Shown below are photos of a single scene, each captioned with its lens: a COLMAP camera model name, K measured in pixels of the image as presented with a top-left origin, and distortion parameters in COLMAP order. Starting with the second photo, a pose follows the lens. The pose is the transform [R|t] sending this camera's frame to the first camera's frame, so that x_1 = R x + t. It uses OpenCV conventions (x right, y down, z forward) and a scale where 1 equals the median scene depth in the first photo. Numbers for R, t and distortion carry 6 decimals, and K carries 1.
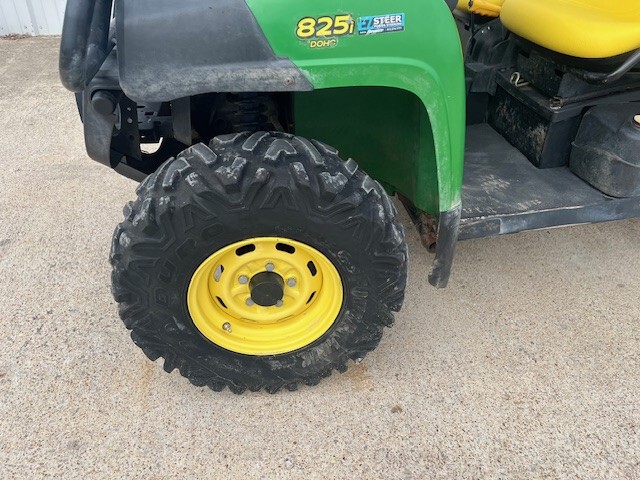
lens RADIAL K [[485.3, 0, 320.0], [0, 485.3, 247.6], [0, 0, 1]] dist [0.074160, -0.100911]
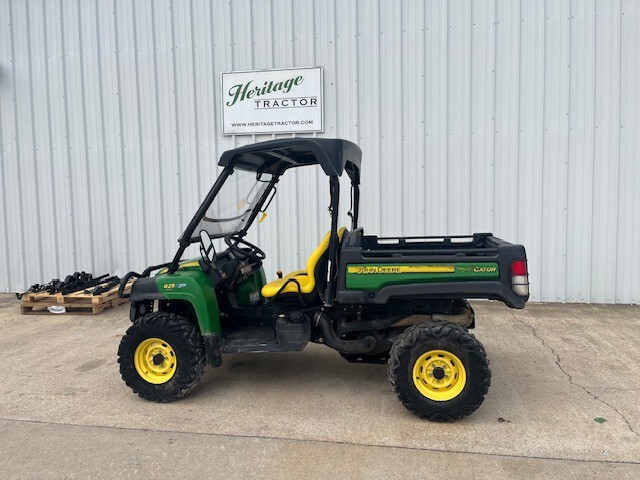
lens RADIAL K [[485.3, 0, 322.3], [0, 485.3, 243.0], [0, 0, 1]] dist [0.074160, -0.100911]
pose [[0.943992, -0.013345, -0.329699, 2.037437], [-0.159733, 0.855824, -0.491986, 0.864642], [0.288730, 0.517094, 0.805760, -1.748115]]
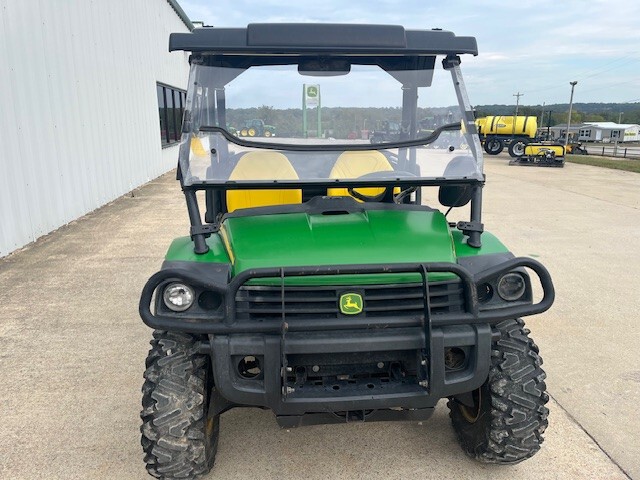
lens RADIAL K [[485.3, 0, 316.6], [0, 485.3, 234.5], [0, 0, 1]] dist [0.074160, -0.100911]
pose [[0.066859, -0.257155, 0.964054, -1.909263], [0.585584, 0.792421, 0.170762, -1.148751], [-0.807850, 0.553118, 0.203566, 0.876984]]
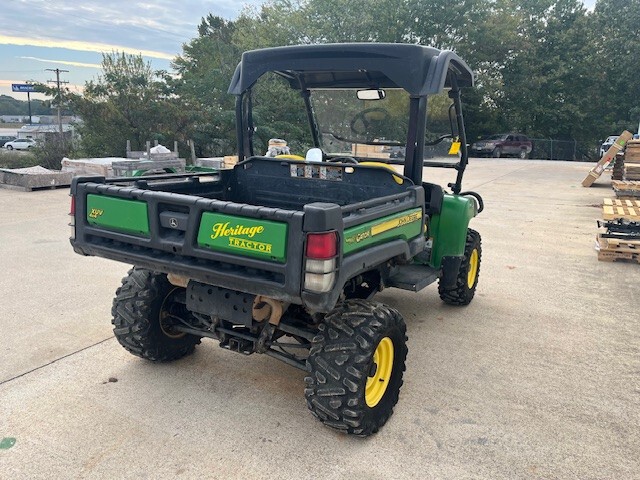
lens RADIAL K [[485.3, 0, 325.6], [0, 485.3, 242.1], [0, 0, 1]] dist [0.074160, -0.100911]
pose [[-0.608809, 0.139493, -0.780957, 3.278062], [-0.500118, 0.696679, 0.514316, -2.195907], [0.615819, 0.703691, -0.354381, 2.558298]]
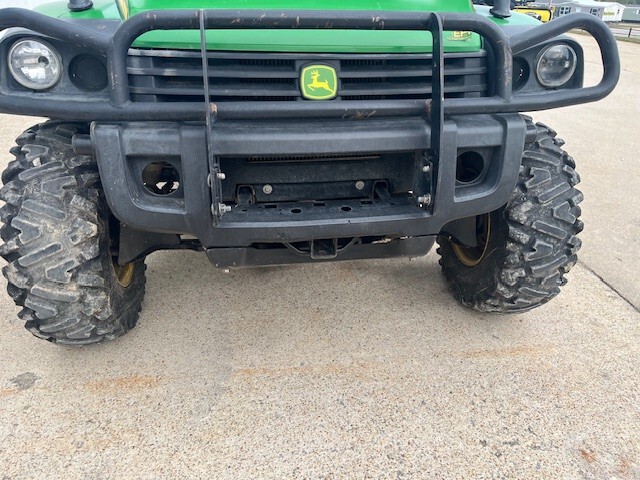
lens RADIAL K [[485.3, 0, 326.1], [0, 485.3, 242.7], [0, 0, 1]] dist [0.074160, -0.100911]
pose [[-0.010678, -0.483838, 0.875092, -1.481559], [0.562725, 0.720504, 0.405233, -0.795333], [-0.826575, 0.496764, 0.264575, 1.118829]]
